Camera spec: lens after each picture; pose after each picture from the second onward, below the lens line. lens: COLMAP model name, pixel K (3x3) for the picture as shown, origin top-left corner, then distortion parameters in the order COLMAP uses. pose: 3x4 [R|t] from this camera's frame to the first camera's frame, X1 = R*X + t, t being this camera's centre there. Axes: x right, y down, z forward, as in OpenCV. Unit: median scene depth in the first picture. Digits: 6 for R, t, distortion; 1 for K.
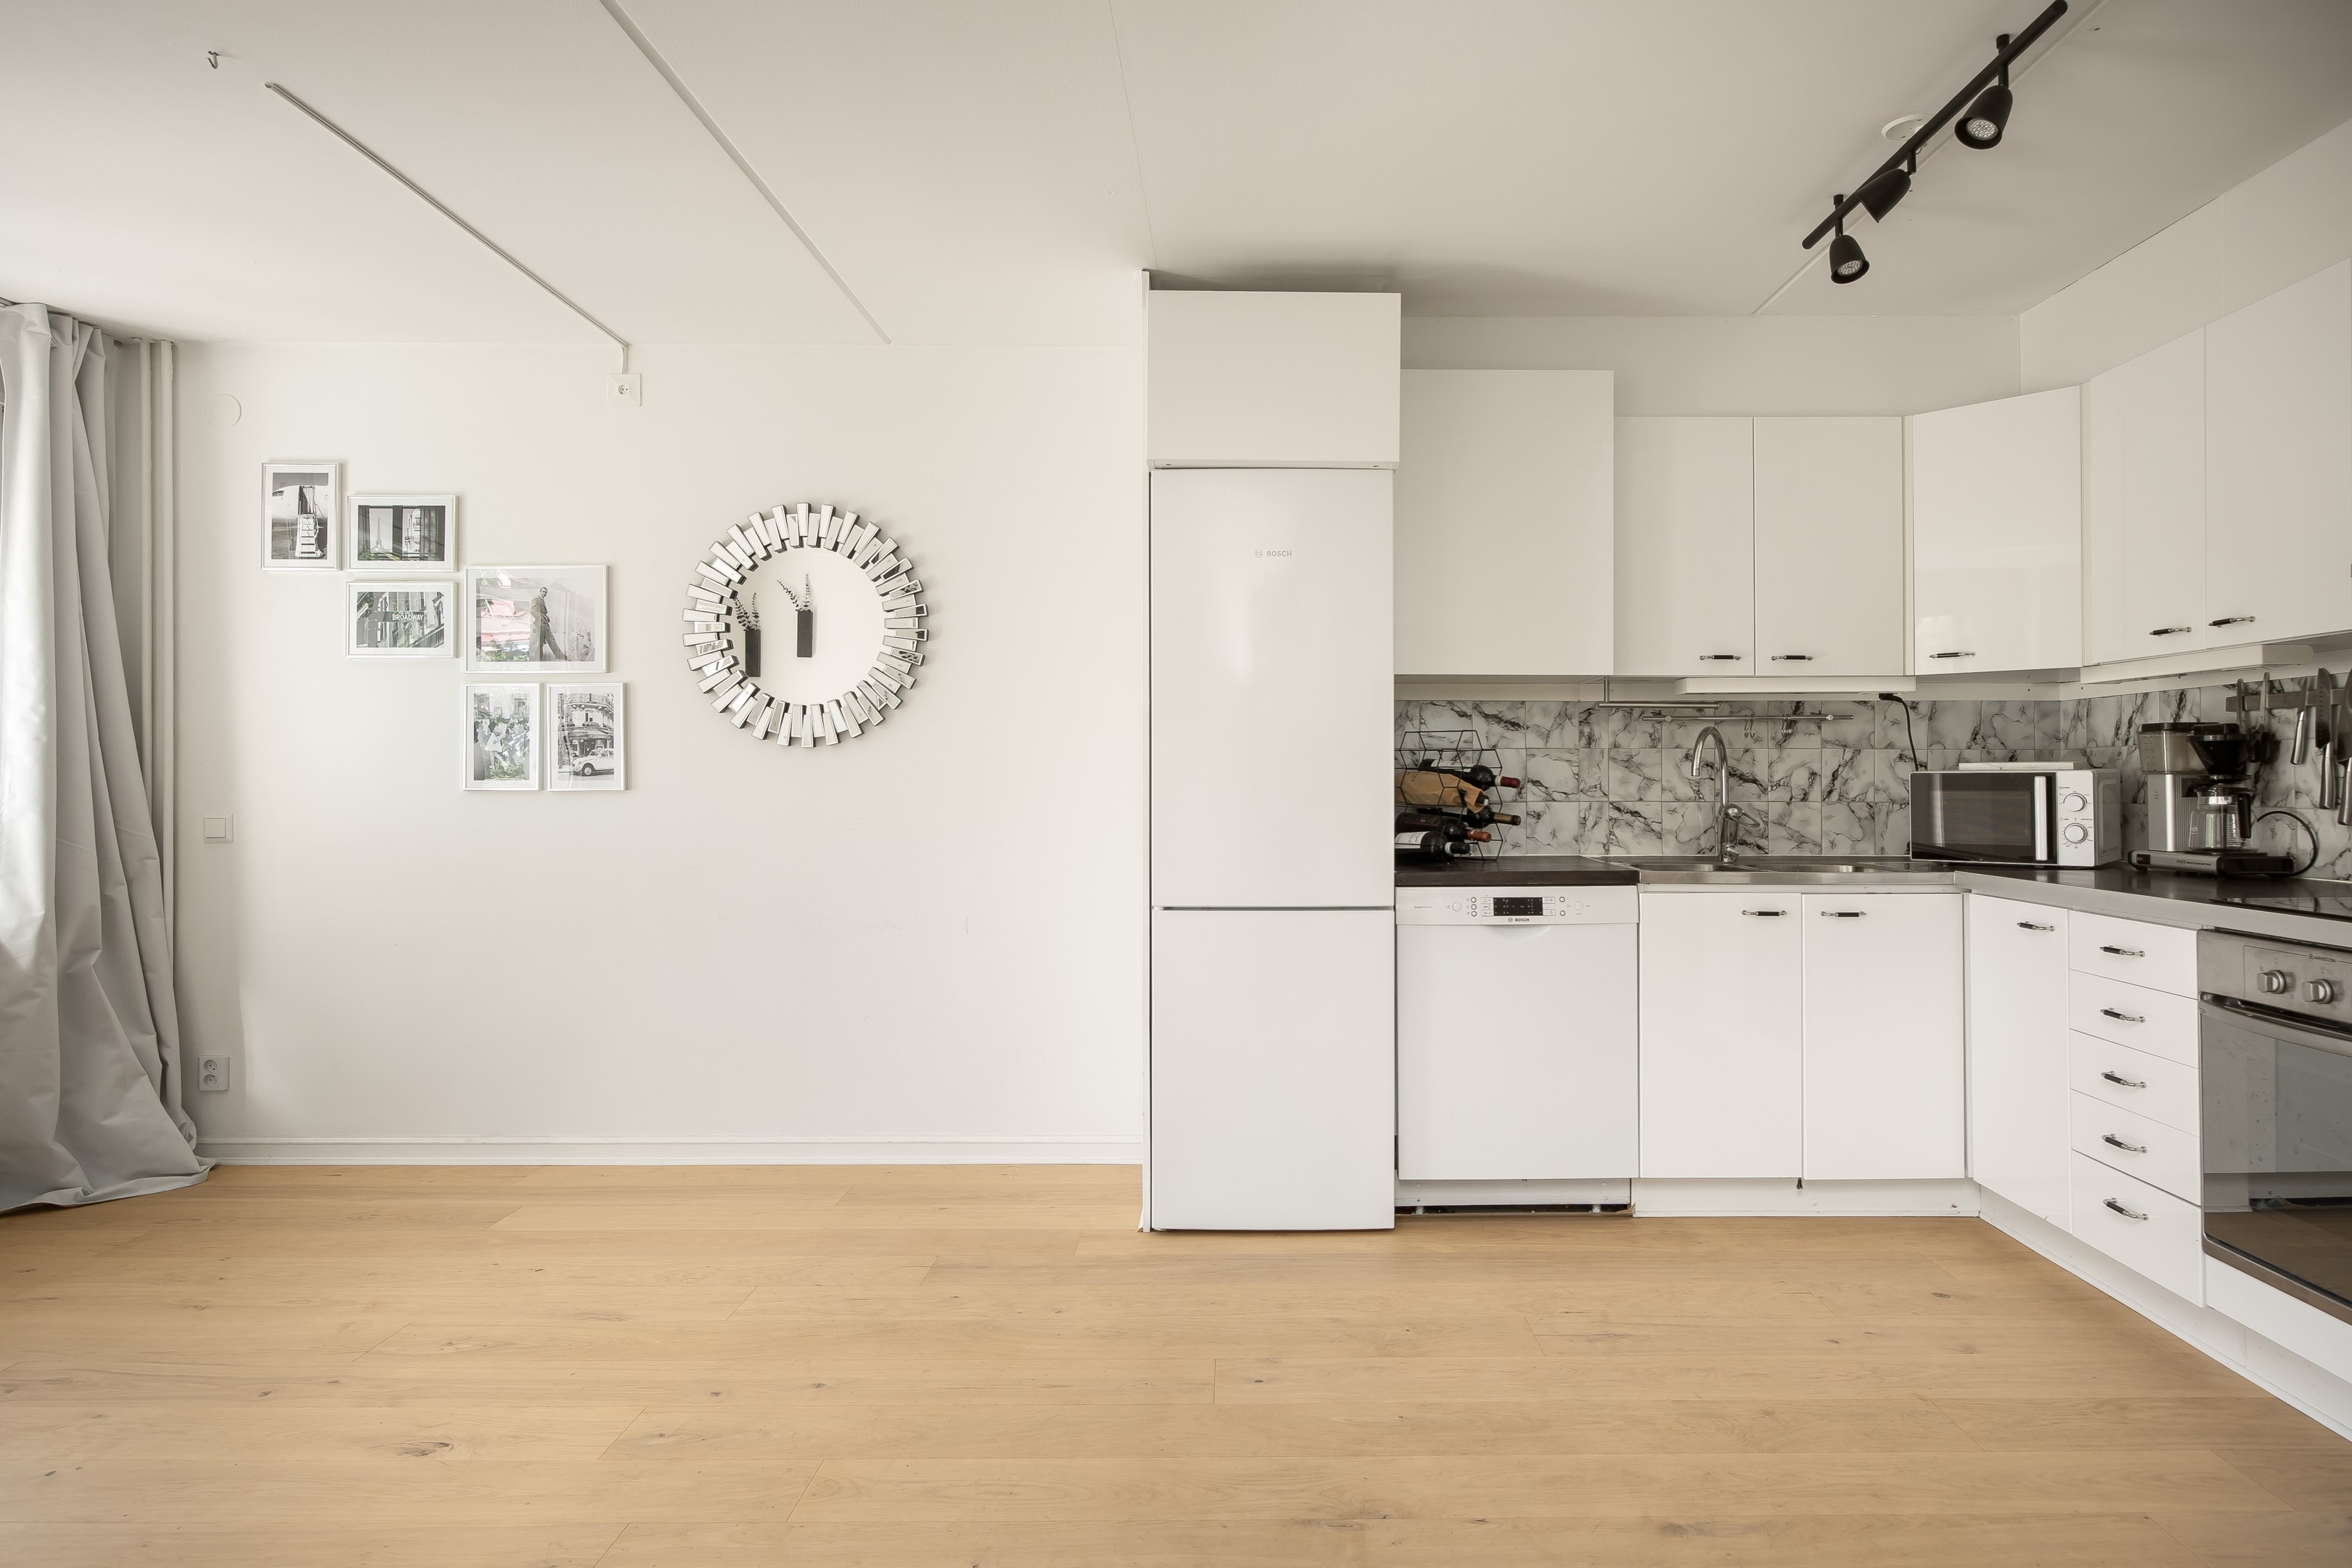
lens RADIAL K [[1363.7, 0, 1176.0], [0, 1363.7, 784.0], [0, 0, 1]] dist [0.001866, 0.000868]
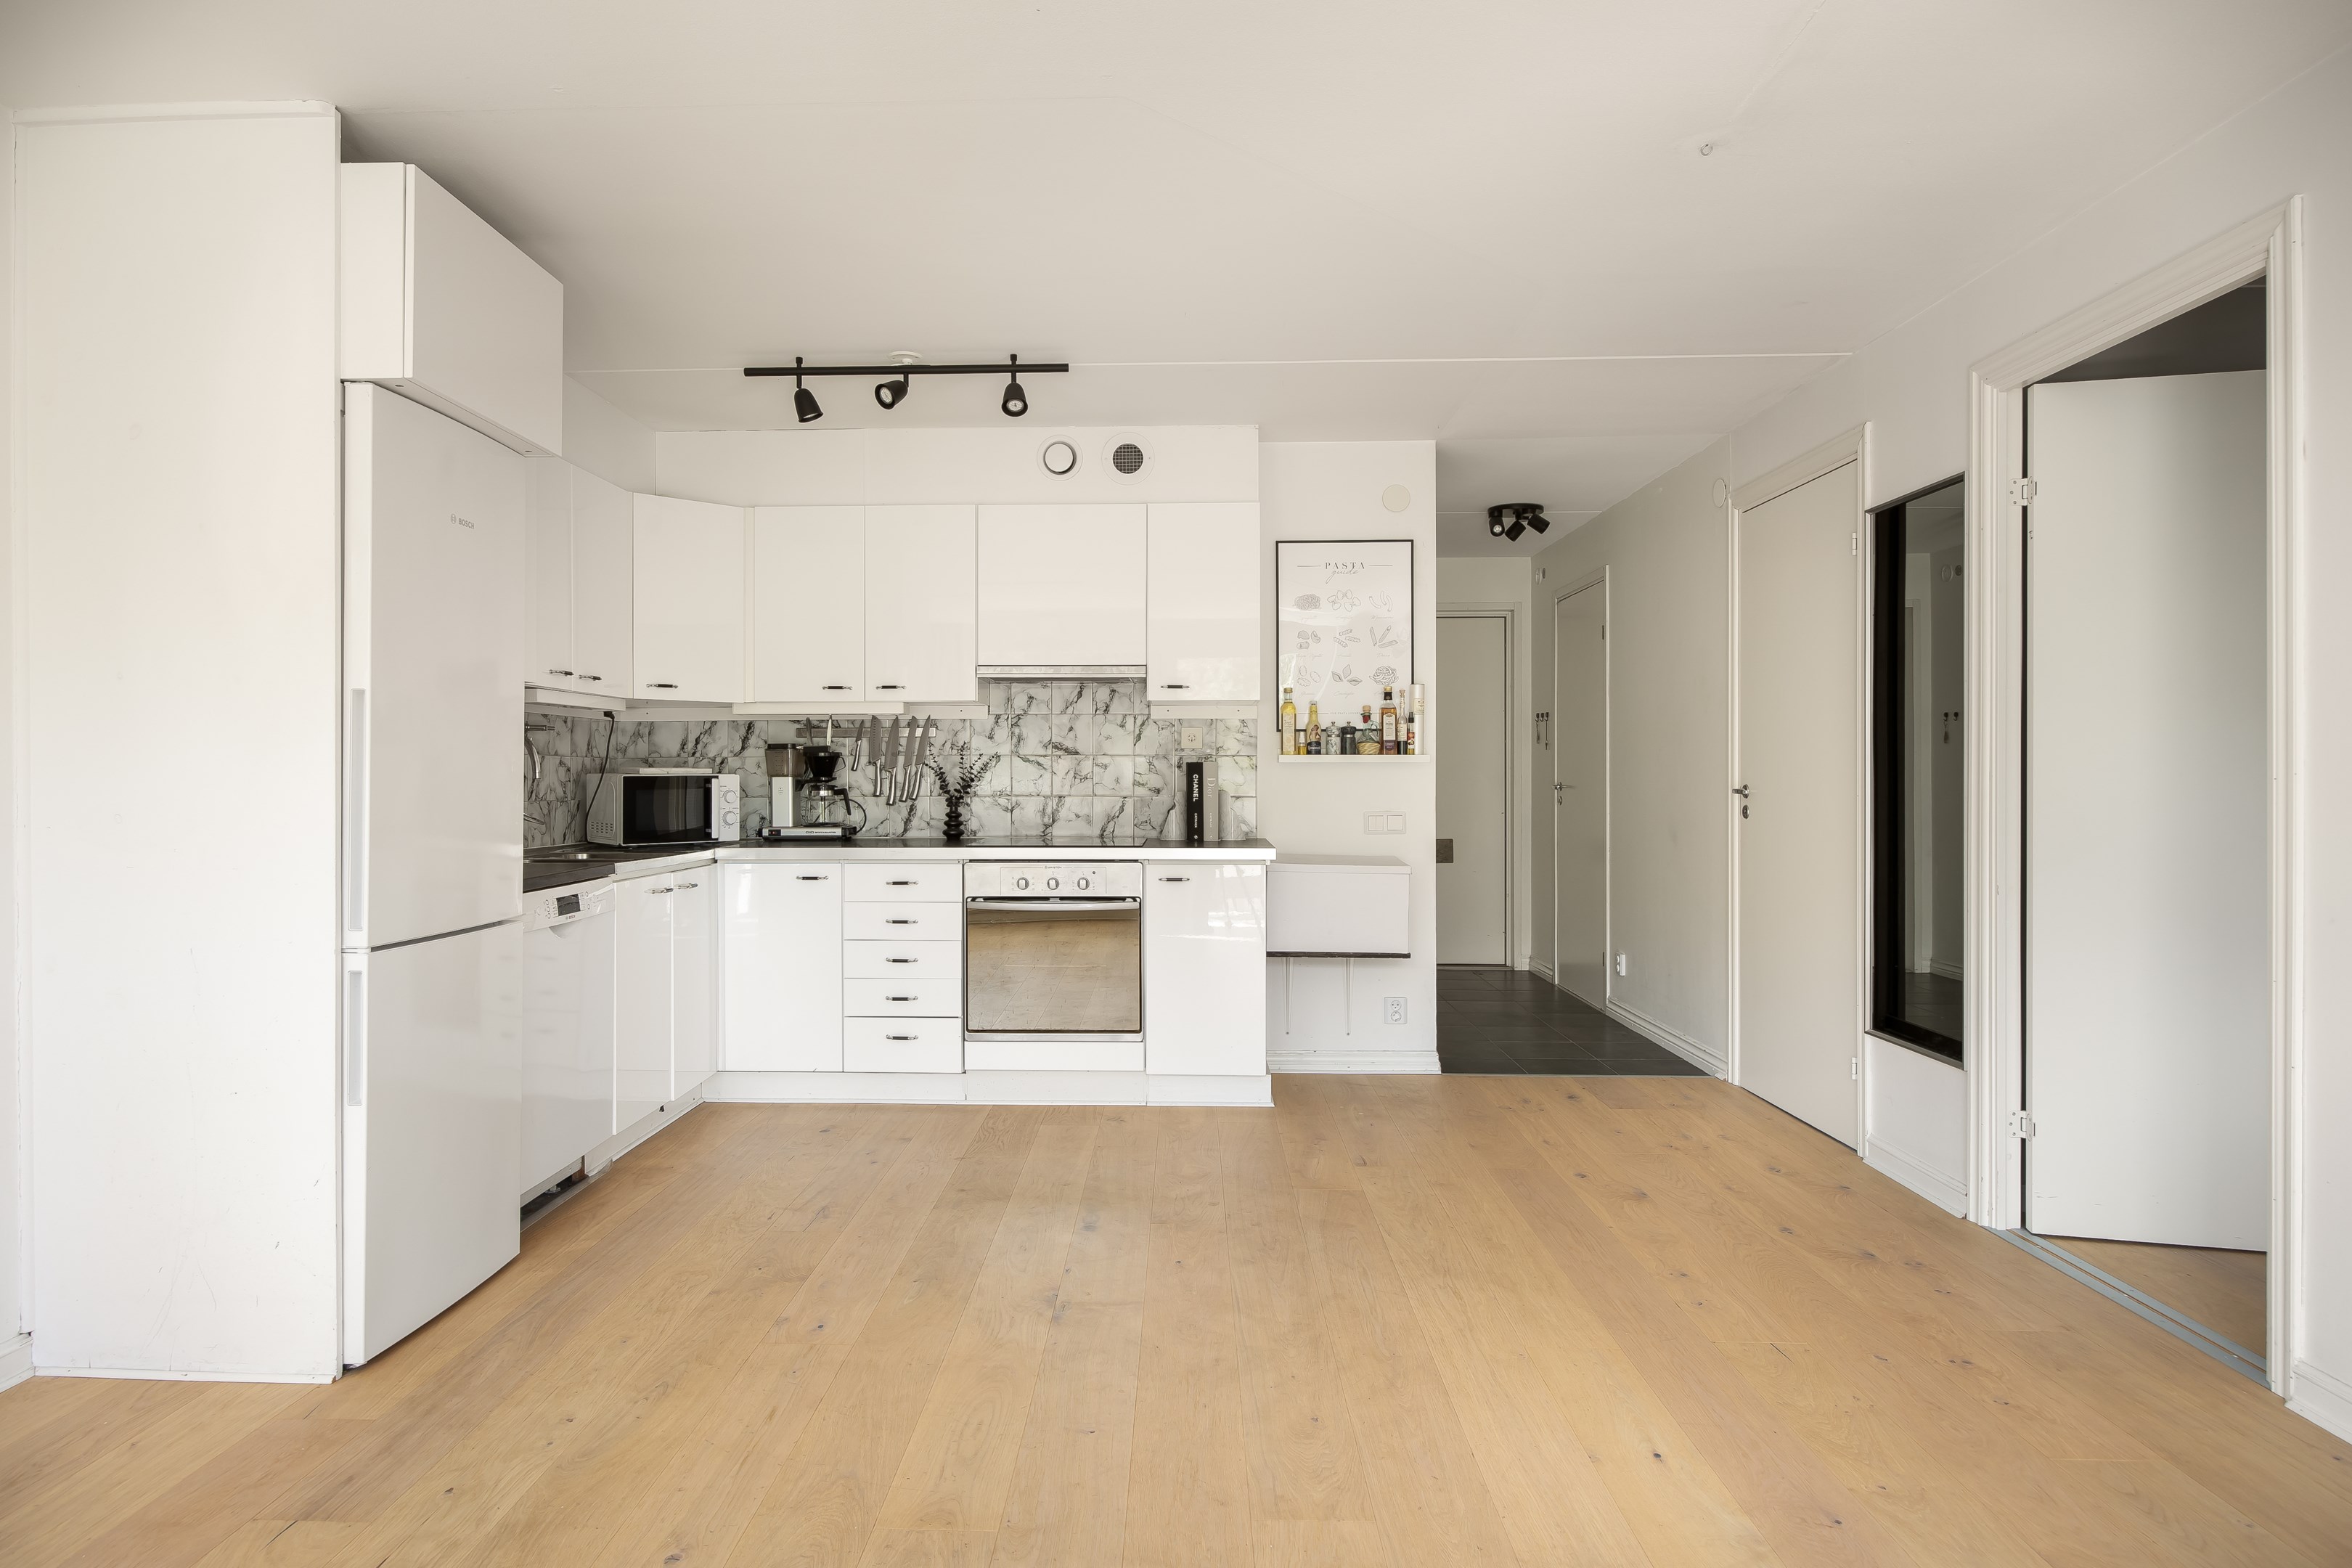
lens RADIAL K [[1363.7, 0, 1176.0], [0, 1363.7, 784.0], [0, 0, 1]] dist [0.001866, 0.000868]
pose [[0.000337, -0.003155, 0.999995, -0.649571], [0.007278, 0.999969, 0.003153, -0.000547], [-0.999973, 0.007277, 0.000360, 0.444168]]
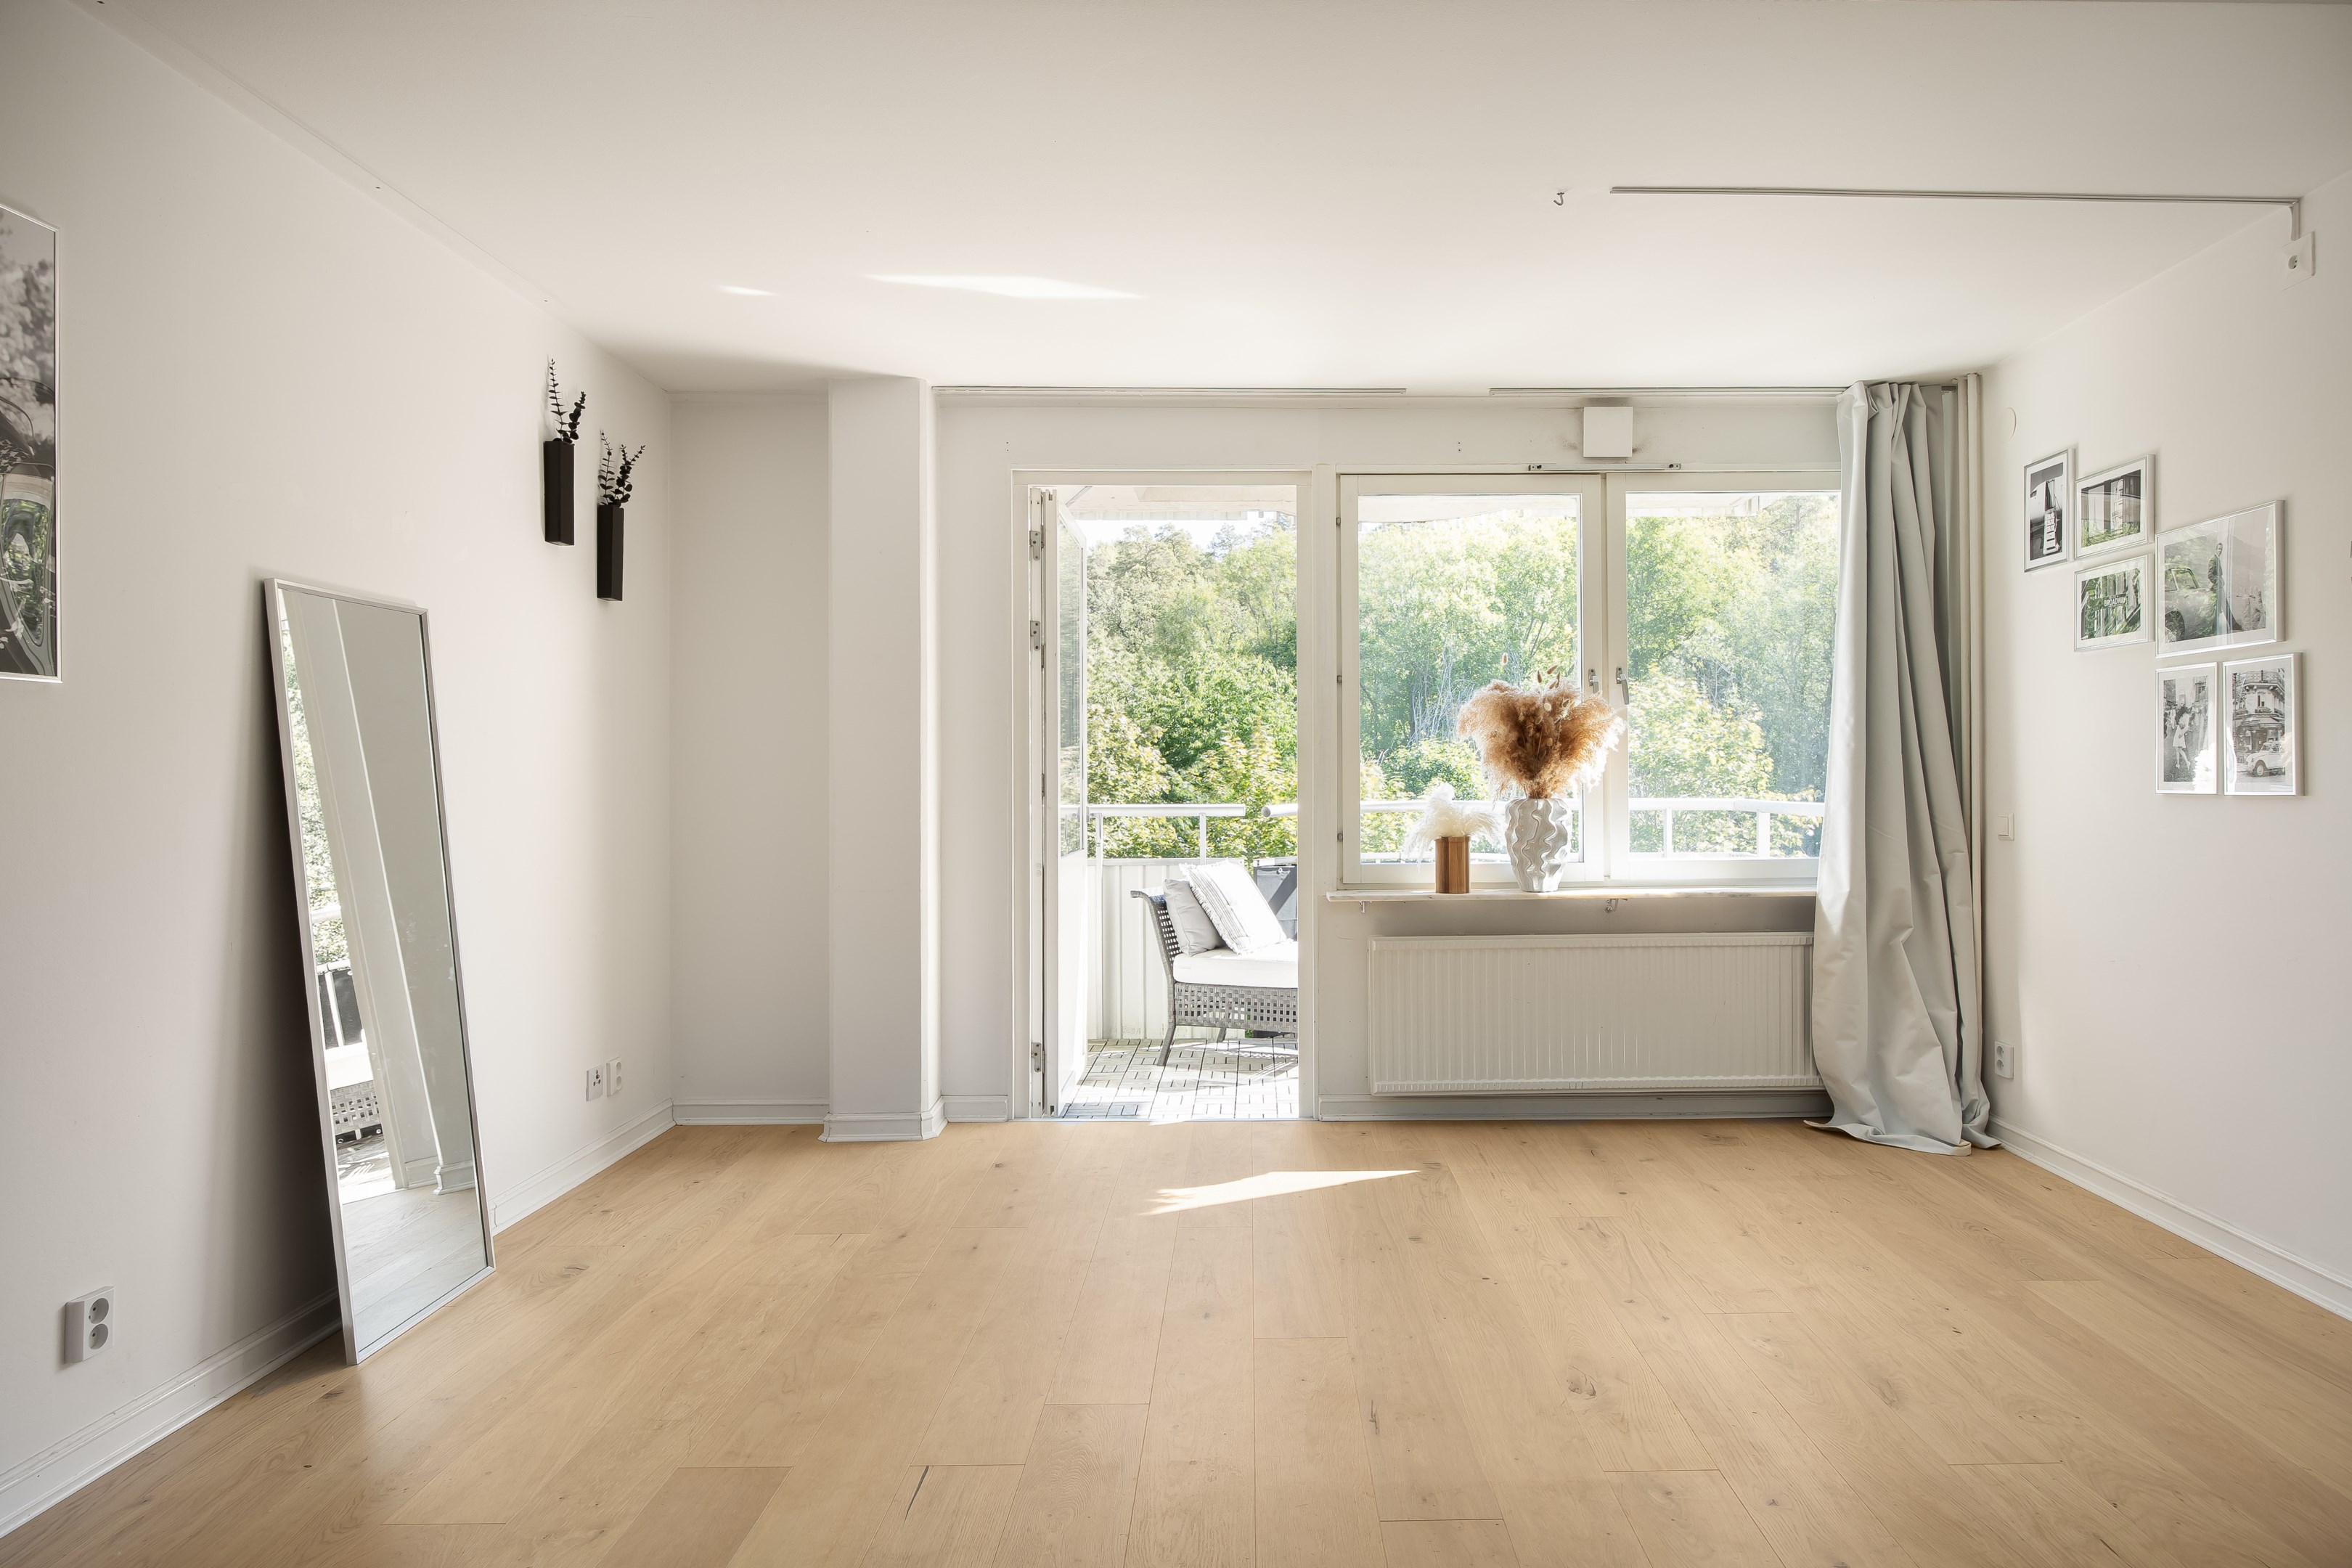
lens RADIAL K [[1269.2, 0, 1176.0], [0, 1269.2, 784.0], [0, 0, 1]] dist [0.001213, 0.000629]
pose [[0.068773, 0.007258, -0.997606, 0.249382], [-0.006649, 0.999955, 0.006817, -0.002563], [0.997610, 0.006165, 0.068818, 0.336664]]
